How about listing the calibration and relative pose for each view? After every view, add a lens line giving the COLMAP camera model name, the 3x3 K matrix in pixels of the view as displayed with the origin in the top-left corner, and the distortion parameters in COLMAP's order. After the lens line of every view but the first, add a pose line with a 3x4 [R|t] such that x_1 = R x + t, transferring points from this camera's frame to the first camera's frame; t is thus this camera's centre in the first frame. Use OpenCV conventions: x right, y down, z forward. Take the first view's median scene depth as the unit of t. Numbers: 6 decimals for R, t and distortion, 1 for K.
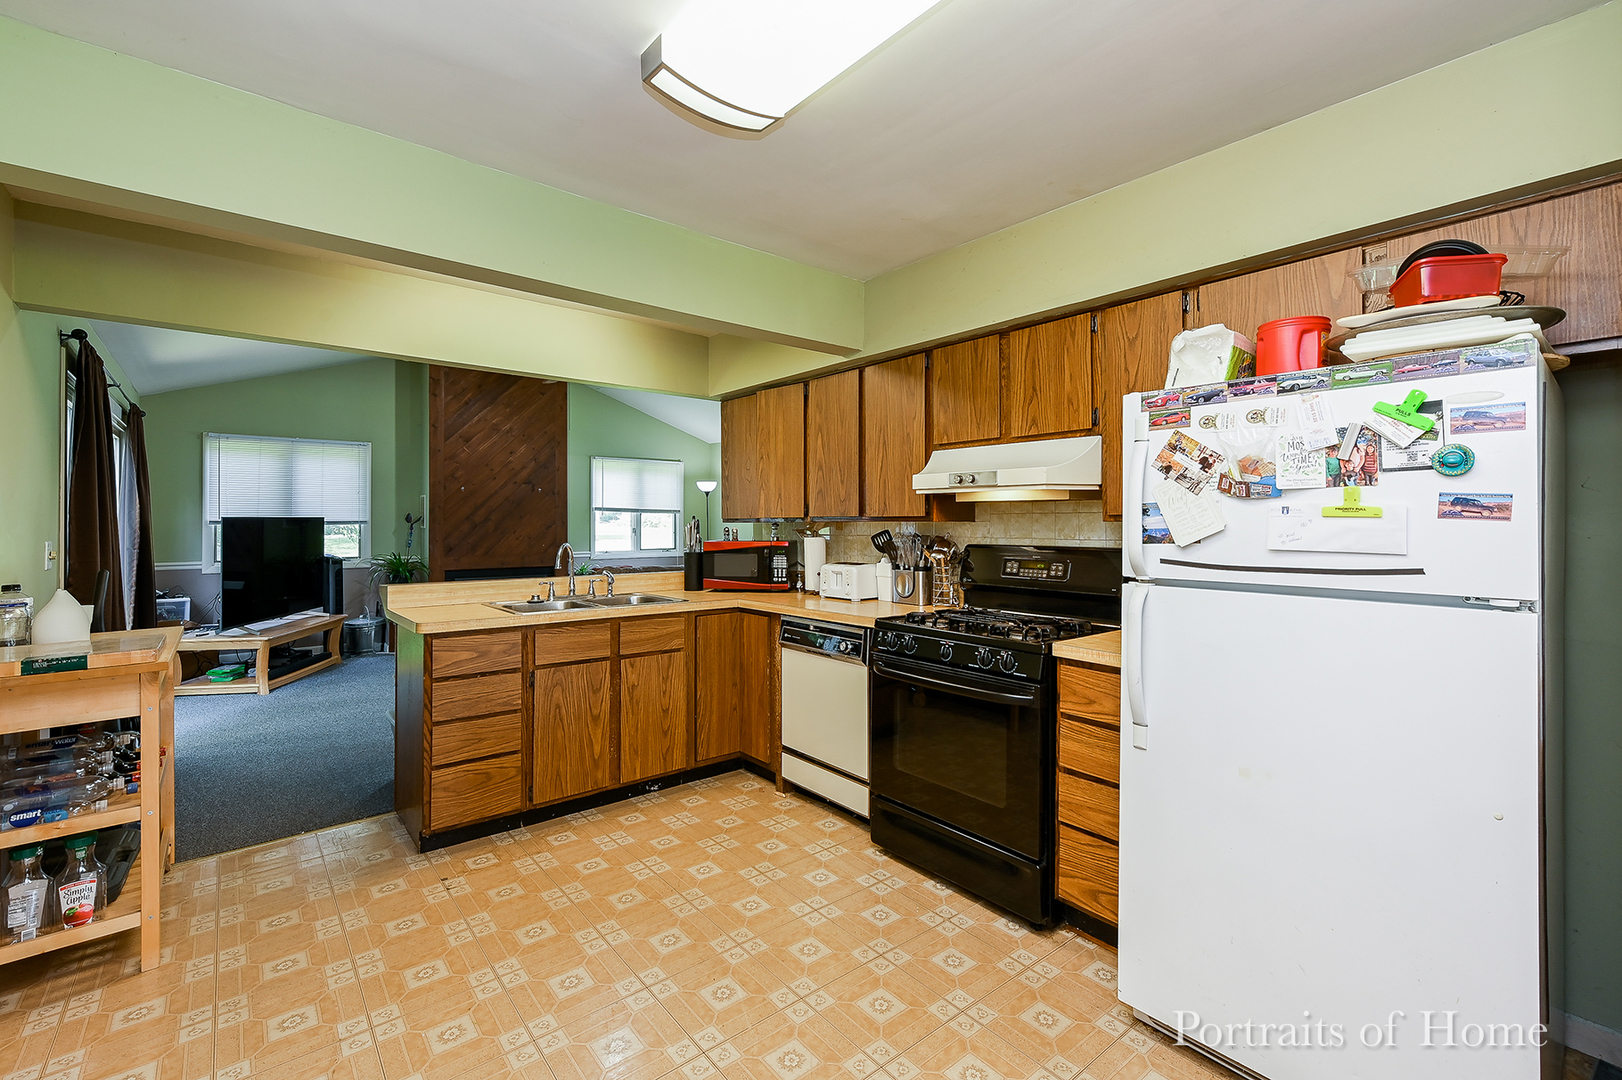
lens RADIAL K [[705.3, 0, 815.0], [0, 705.3, 533.2], [0, 0, 1]] dist [0.001416, 0.000313]
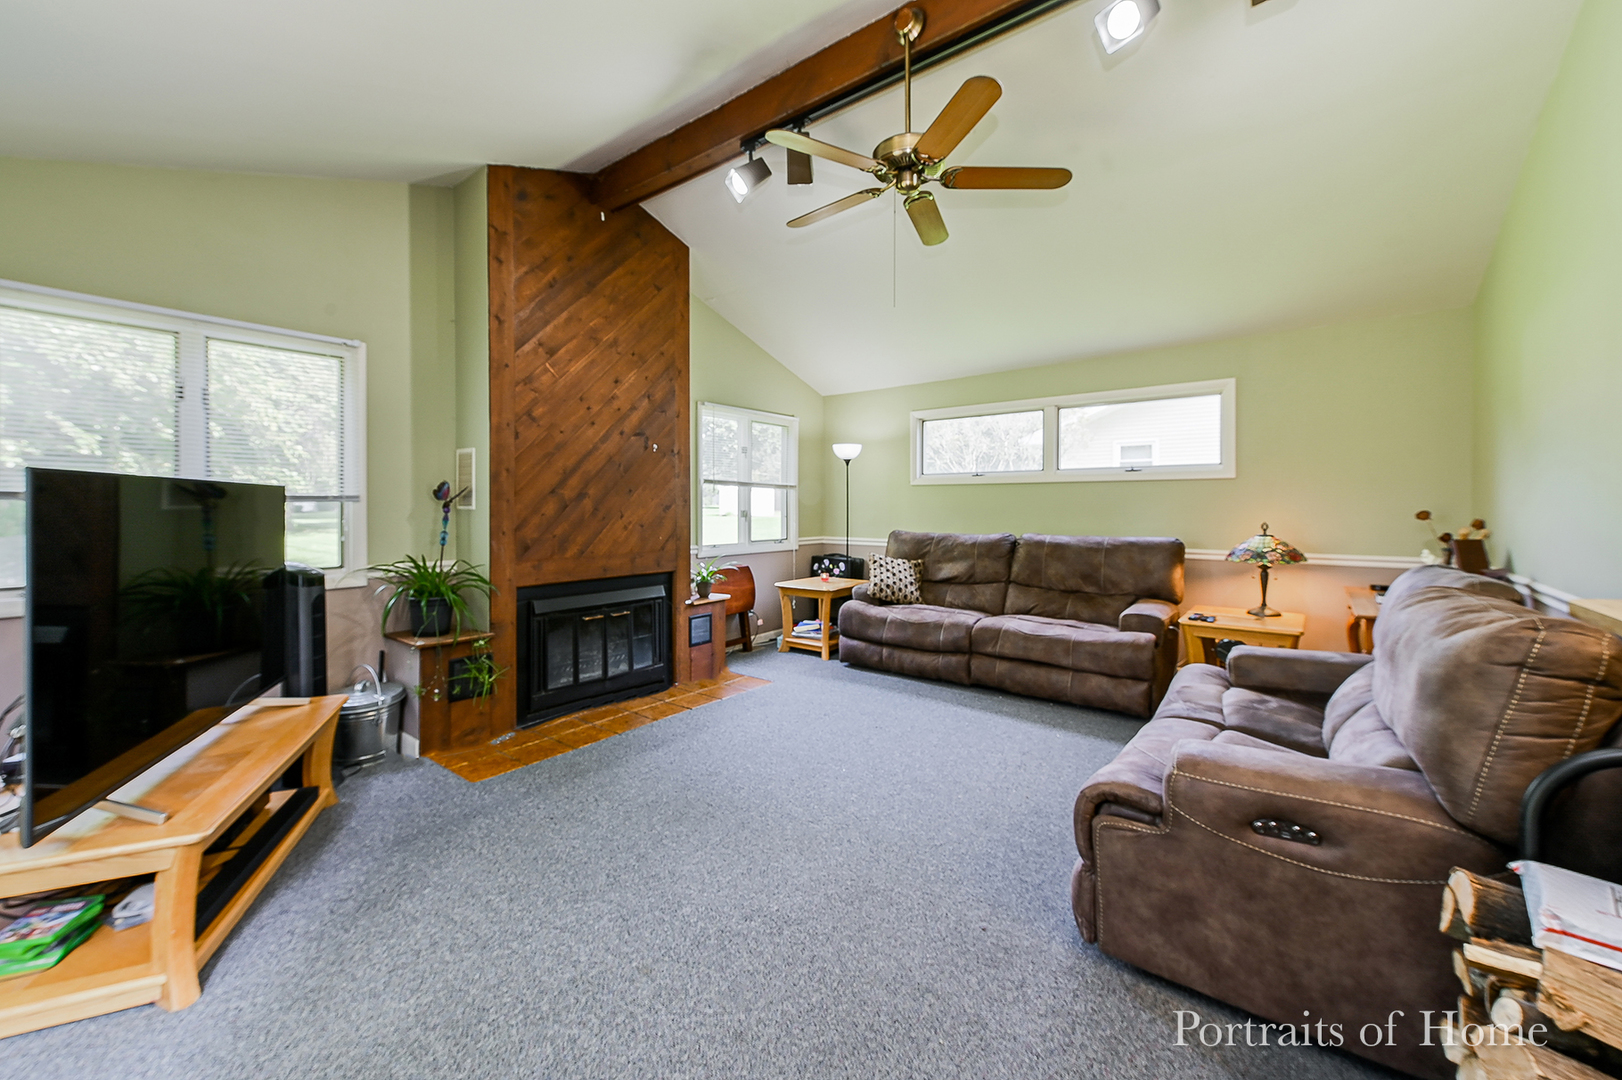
lens RADIAL K [[643.7, 0, 812.3], [0, 643.7, 518.6], [0, 0, 1]] dist [0.018632, -0.000032]
pose [[0.976649, -0.002650, 0.214823, -0.404324], [0.001600, 0.999986, 0.005059, -0.002329], [-0.214833, -0.004597, 0.976640, 0.458537]]
